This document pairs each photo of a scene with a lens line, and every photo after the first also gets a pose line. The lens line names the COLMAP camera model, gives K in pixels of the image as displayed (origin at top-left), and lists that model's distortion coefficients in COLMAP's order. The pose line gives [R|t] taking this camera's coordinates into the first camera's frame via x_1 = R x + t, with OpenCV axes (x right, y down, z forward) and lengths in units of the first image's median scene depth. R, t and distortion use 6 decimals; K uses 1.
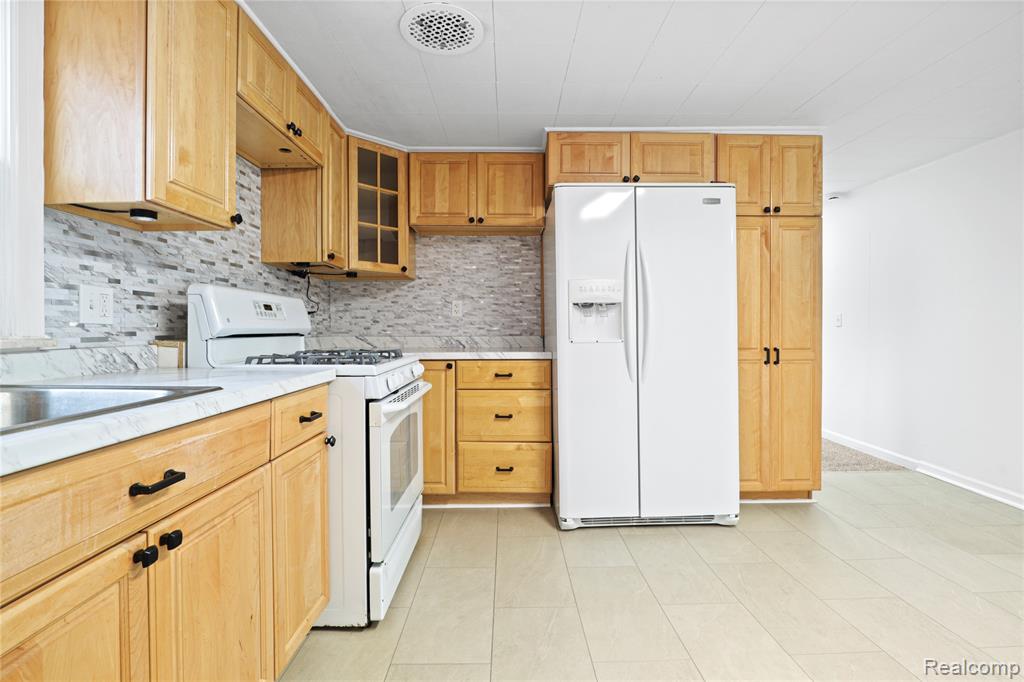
lens RADIAL K [[477.4, 0, 513.6], [0, 477.4, 335.5], [0, 0, 1]] dist [-0.033334, 0.001307]
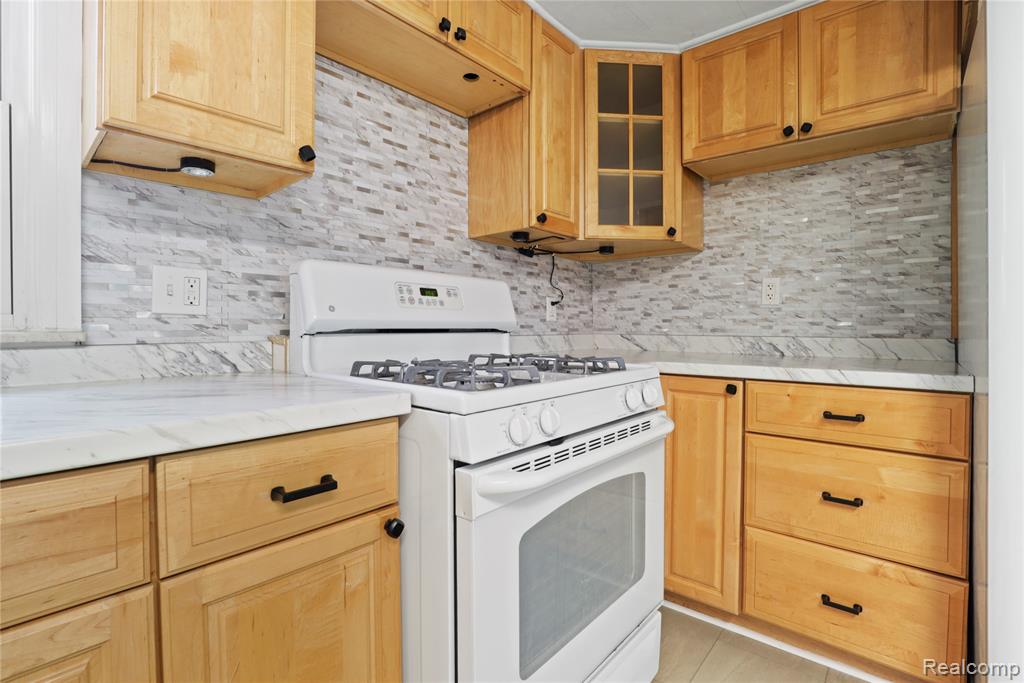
lens RADIAL K [[477.4, 0, 513.6], [0, 477.4, 336.0], [0, 0, 1]] dist [-0.033334, 0.001307]
pose [[0.751172, 0.015520, -0.659924, 0.042019], [-0.012435, 0.999879, 0.009360, -0.001081], [0.659990, 0.001175, 0.751274, 0.407004]]
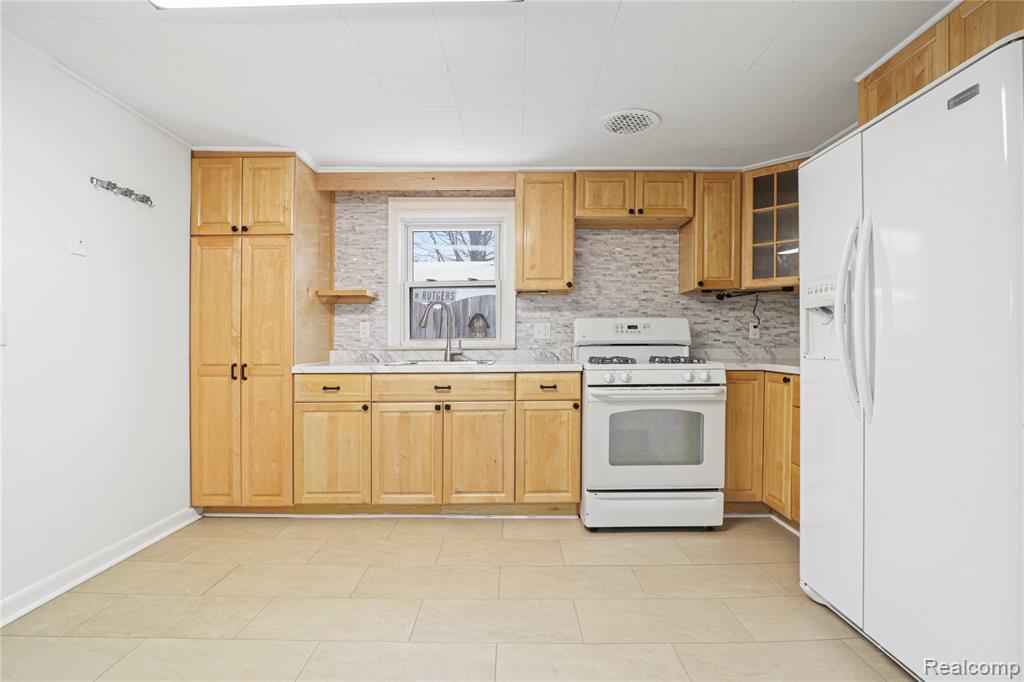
lens RADIAL K [[474.5, 0, 510.3], [0, 474.5, 351.6], [0, 0, 1]] dist [-0.074455, 0.000314]
pose [[-0.024971, 0.020770, -0.999472, 0.794721], [-0.007927, 0.999749, 0.020974, -0.006609], [0.999657, 0.008447, -0.024800, 0.474549]]
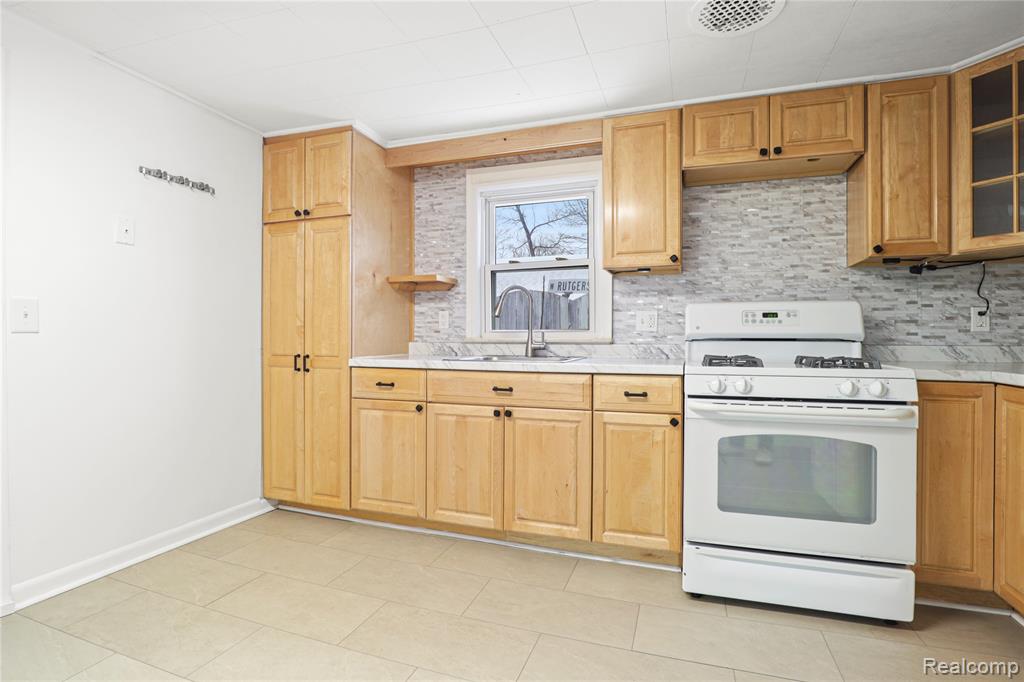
lens RADIAL K [[488.2, 0, 496.6], [0, 488.2, 337.0], [0, 0, 1]] dist [-0.072055, 0.015135]
pose [[-0.365539, 0.000678, -0.930796, 0.581990], [-0.015848, 0.999850, 0.006952, -0.003872], [0.930661, 0.017293, -0.365474, 0.607153]]
